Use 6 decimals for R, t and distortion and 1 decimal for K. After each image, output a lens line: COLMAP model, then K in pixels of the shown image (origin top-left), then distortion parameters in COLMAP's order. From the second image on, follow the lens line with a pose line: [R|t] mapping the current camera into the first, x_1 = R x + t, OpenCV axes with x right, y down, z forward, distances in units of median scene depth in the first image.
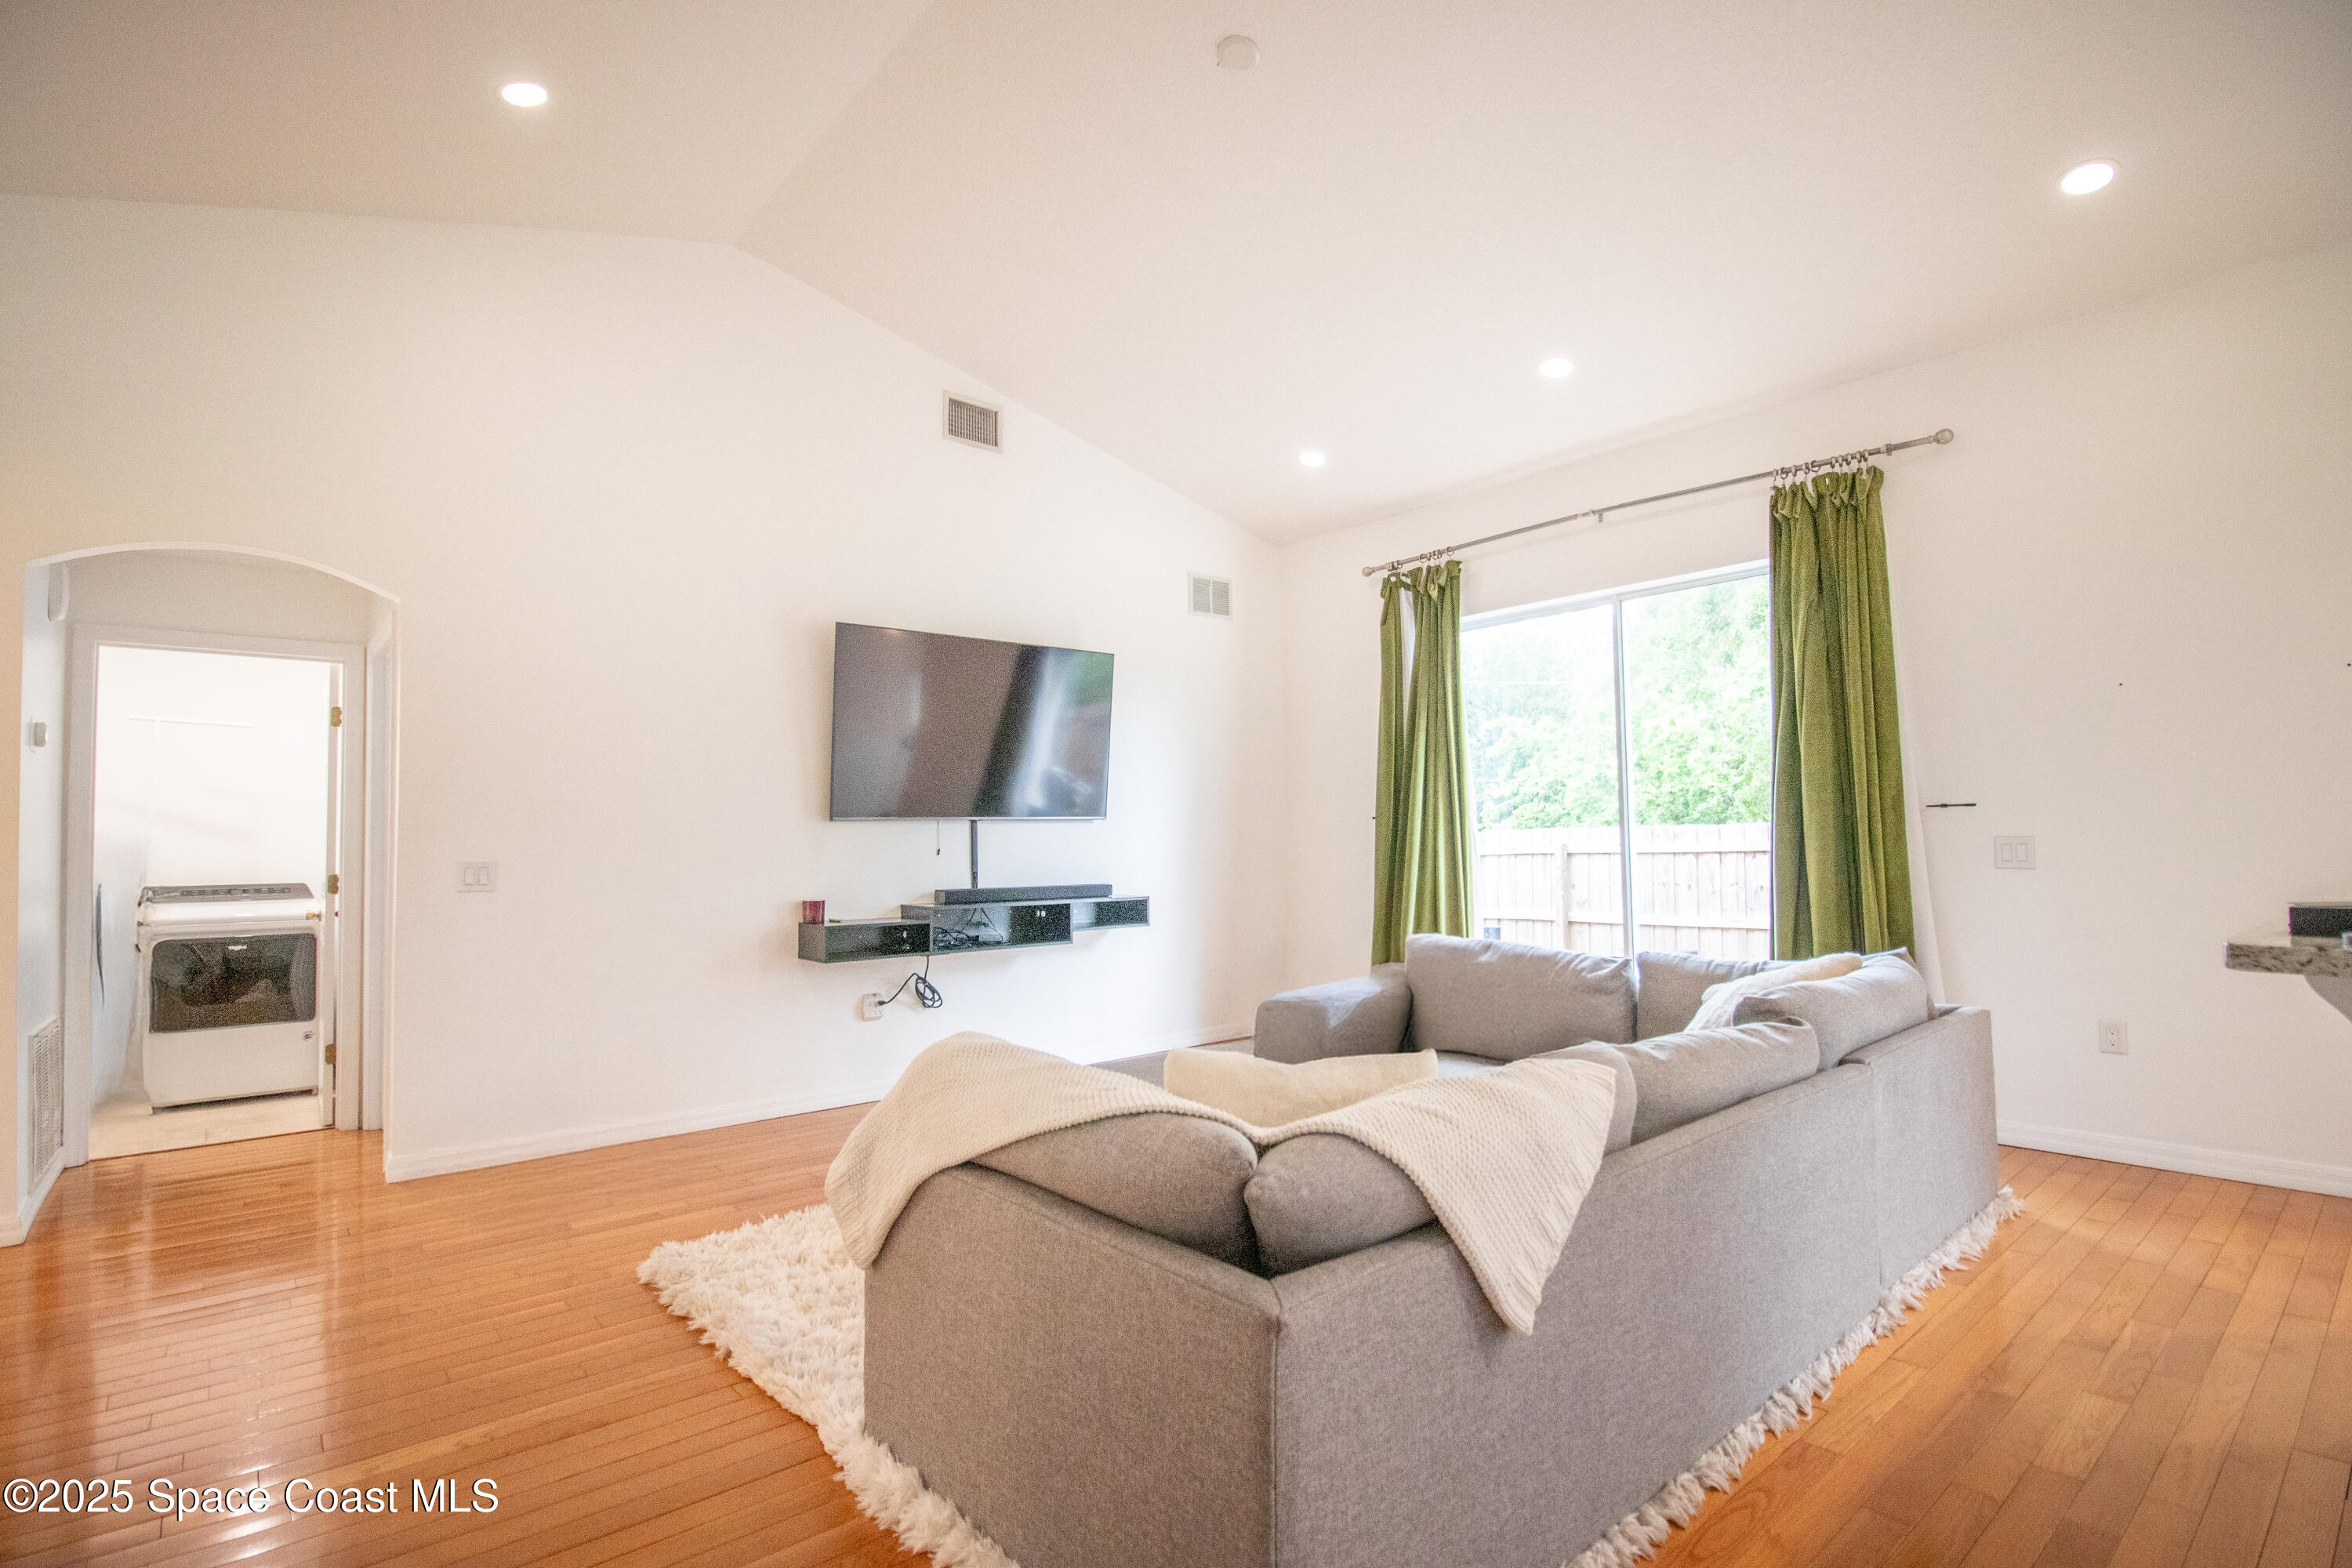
lens RADIAL K [[1106.1, 0, 1176.0], [0, 1106.1, 784.0], [0, 0, 1]] dist [-0.001281, -0.000298]
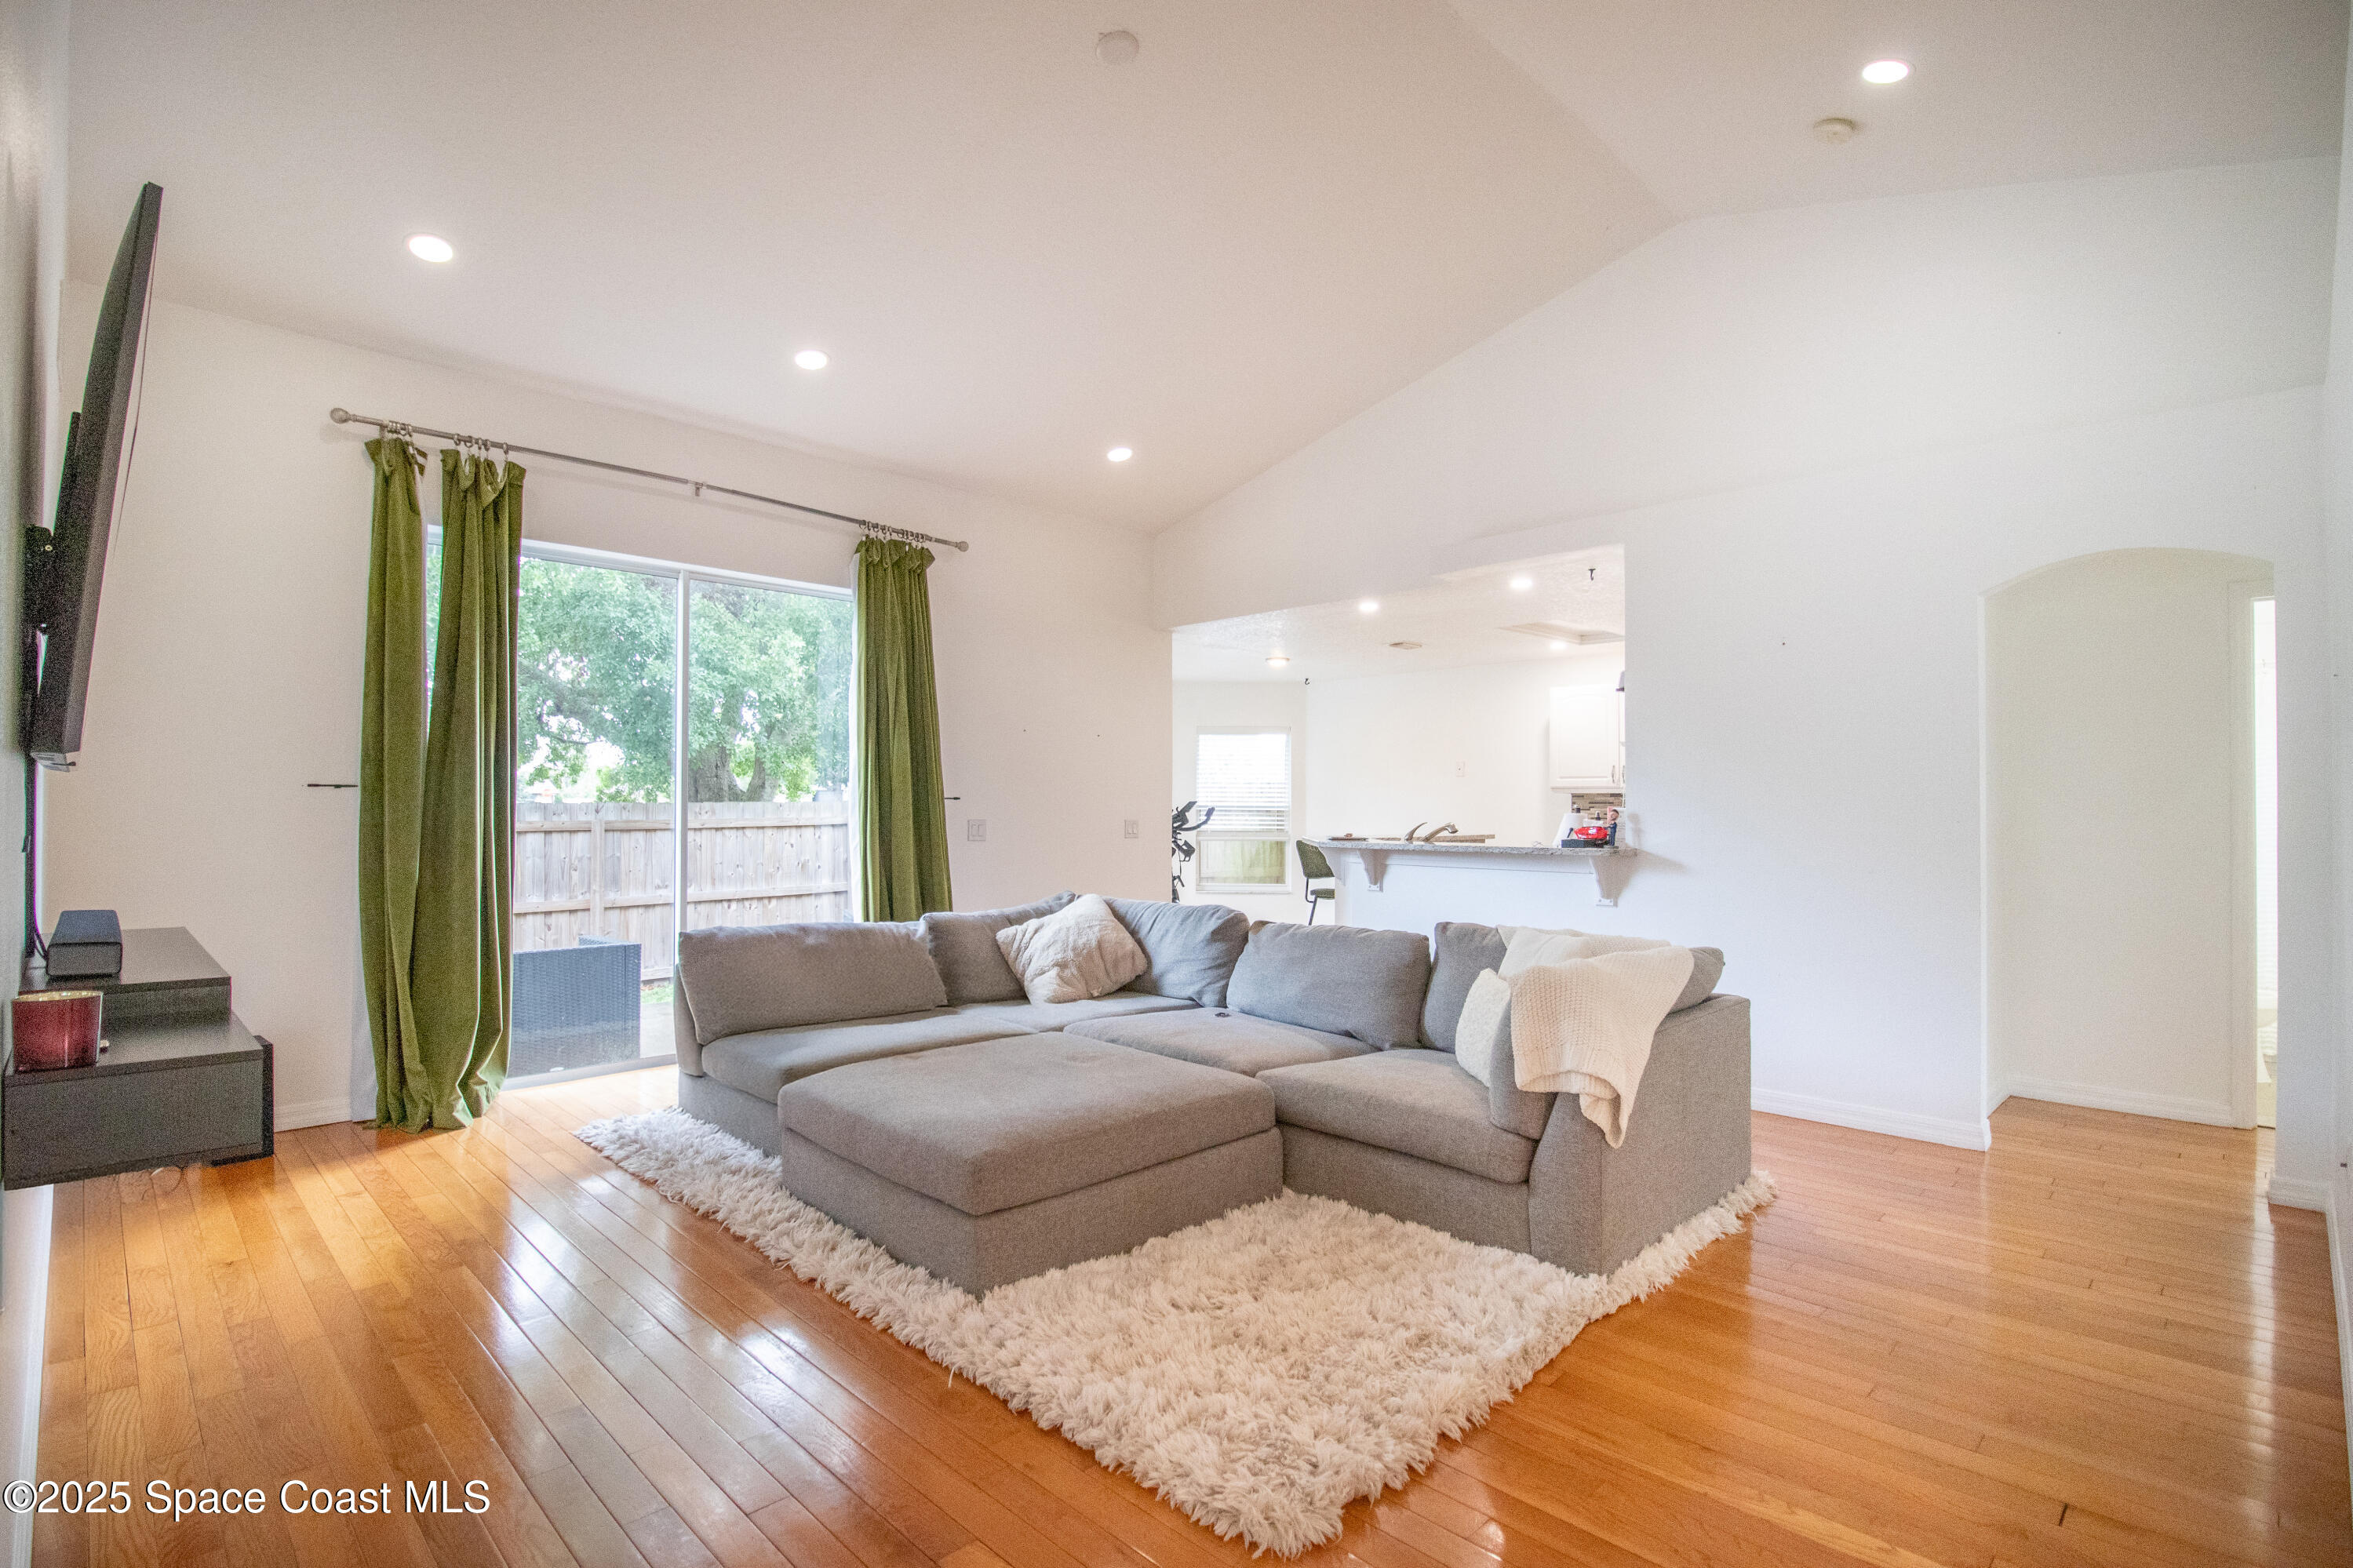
lens RADIAL K [[1121.5, 0, 1176.5], [0, 1121.5, 784.0], [0, 0, 1]] dist [-0.001212, -0.006868]
pose [[-0.076056, 0.038068, 0.996377, -0.581679], [-0.049510, 0.997894, -0.041905, 0.034659], [-0.995874, -0.052518, -0.074011, 0.599270]]
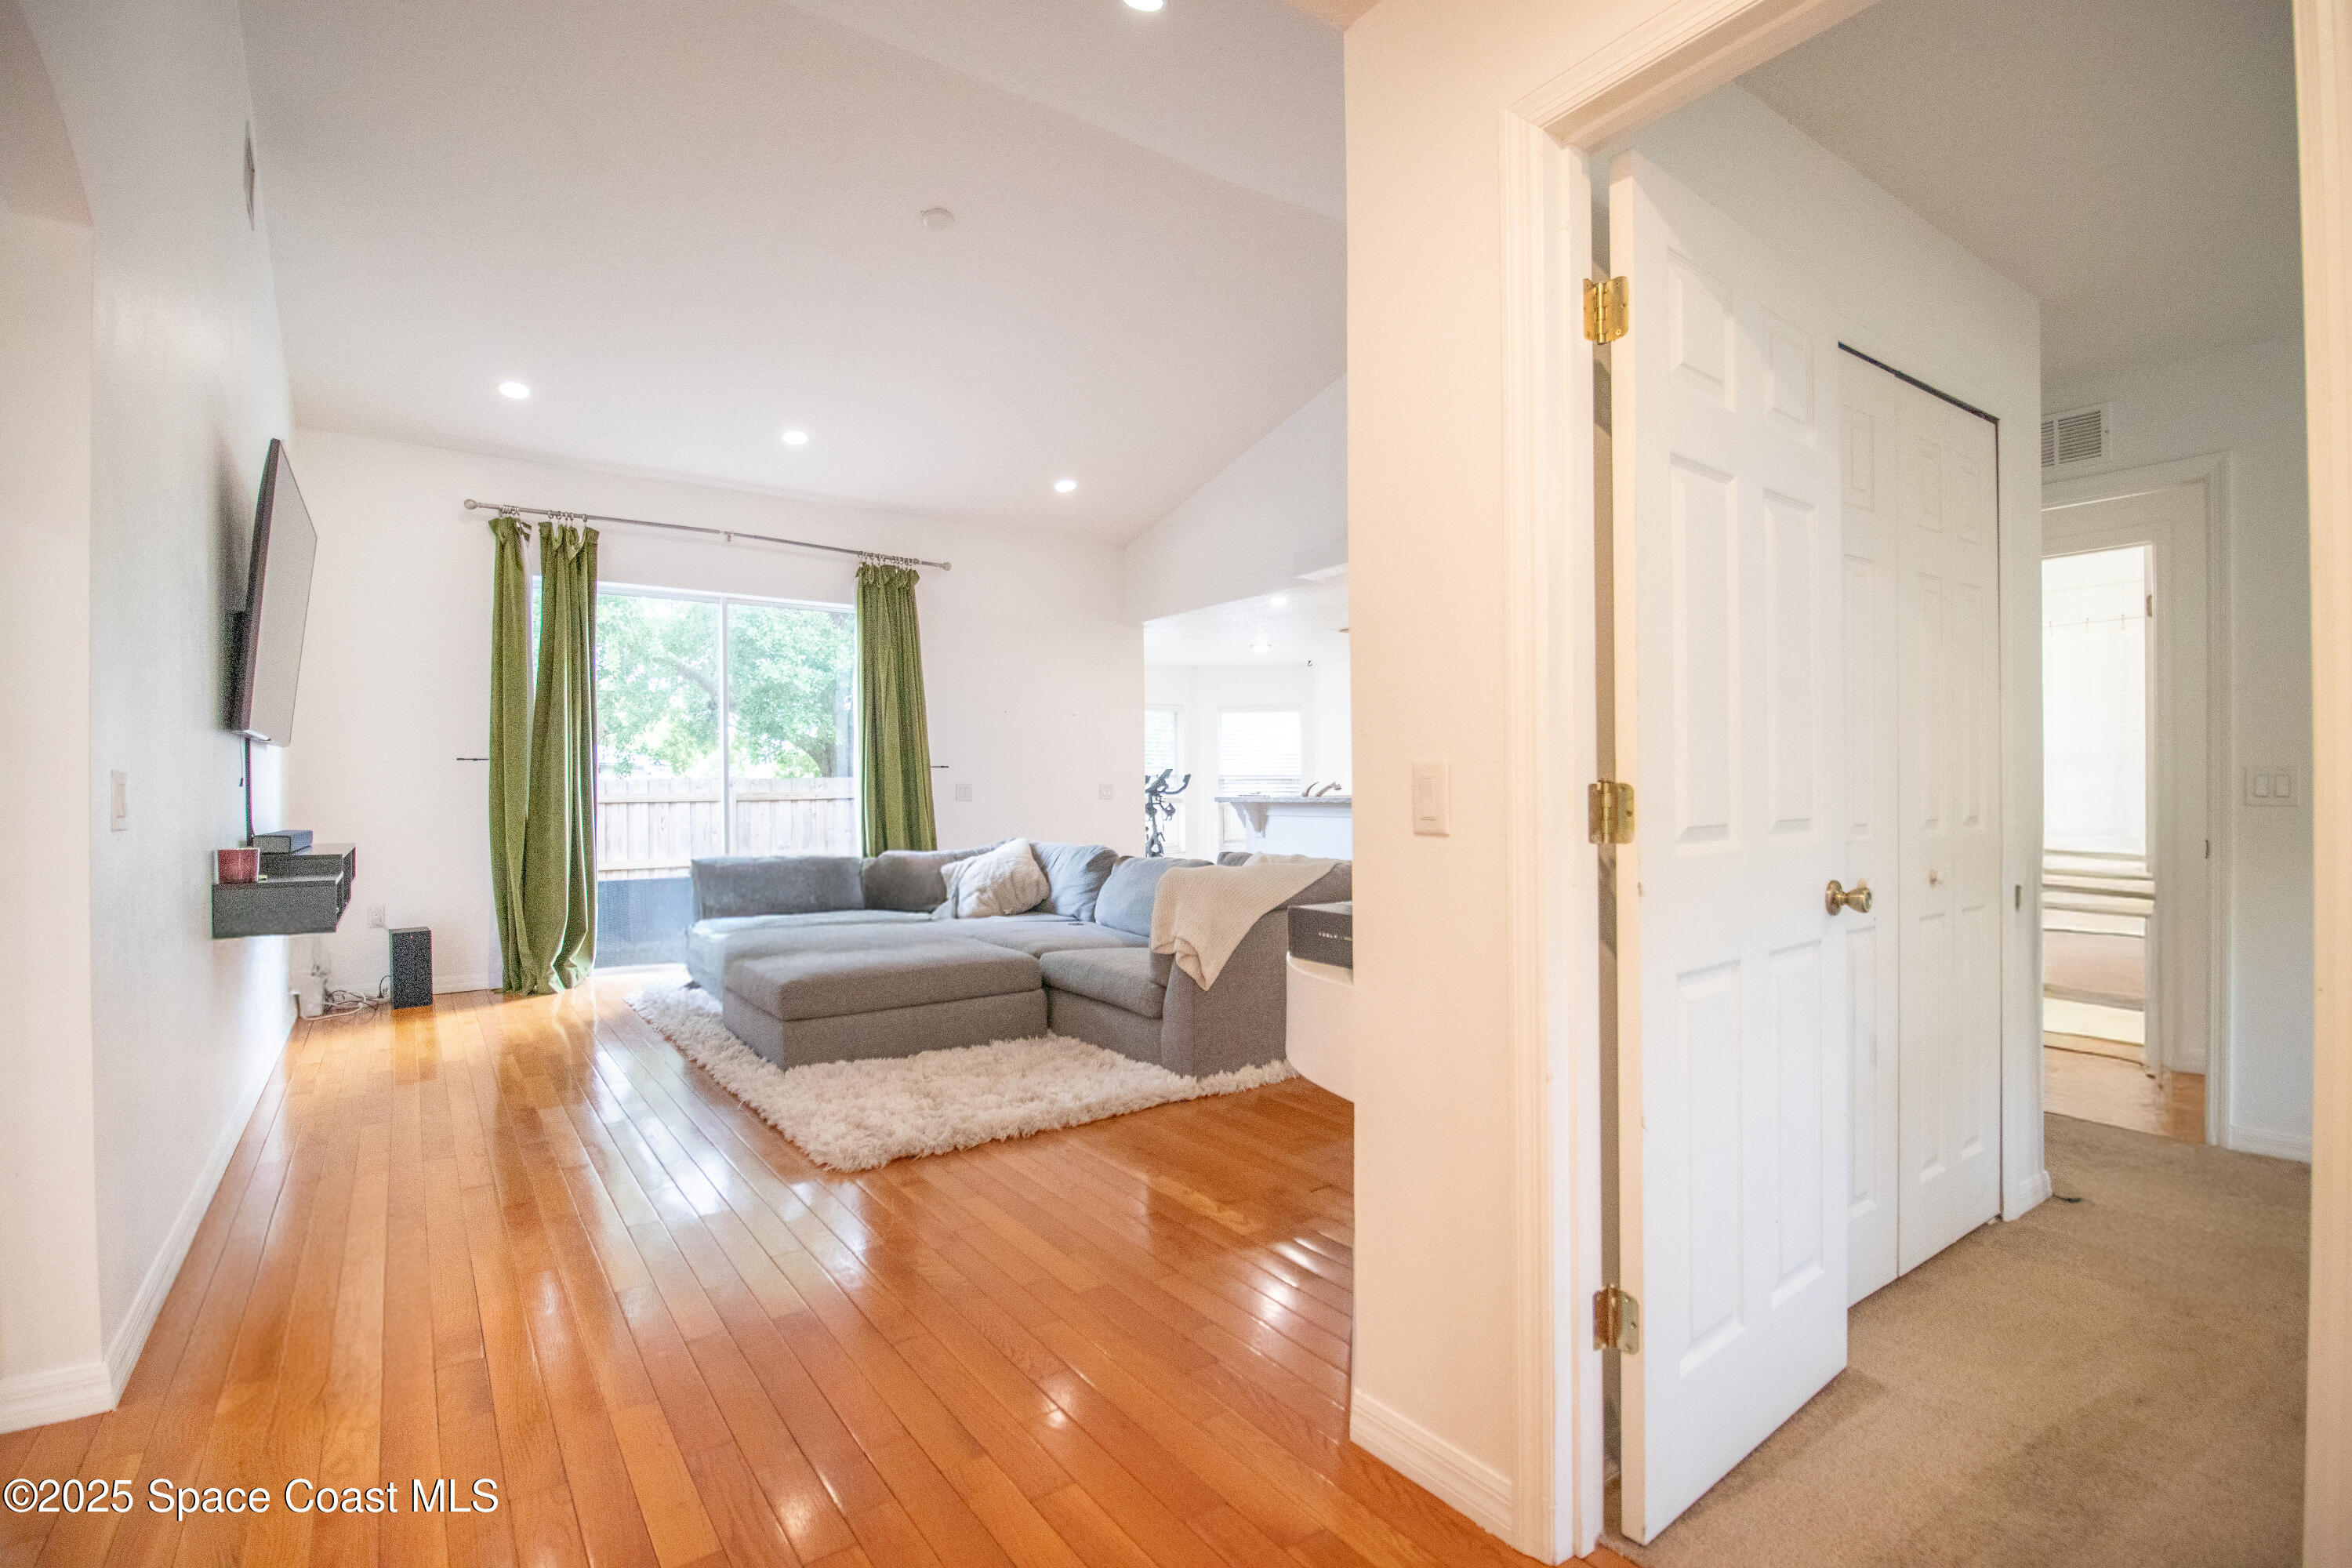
lens RADIAL K [[1106.1, 0, 1176.0], [0, 1106.1, 784.0], [0, 0, 1]] dist [-0.001281, -0.000298]
pose [[0.092728, 0.021471, 0.995460, -0.802491], [-0.042098, 0.998958, -0.017624, 0.046564], [-0.994801, -0.040273, 0.093536, 0.322062]]
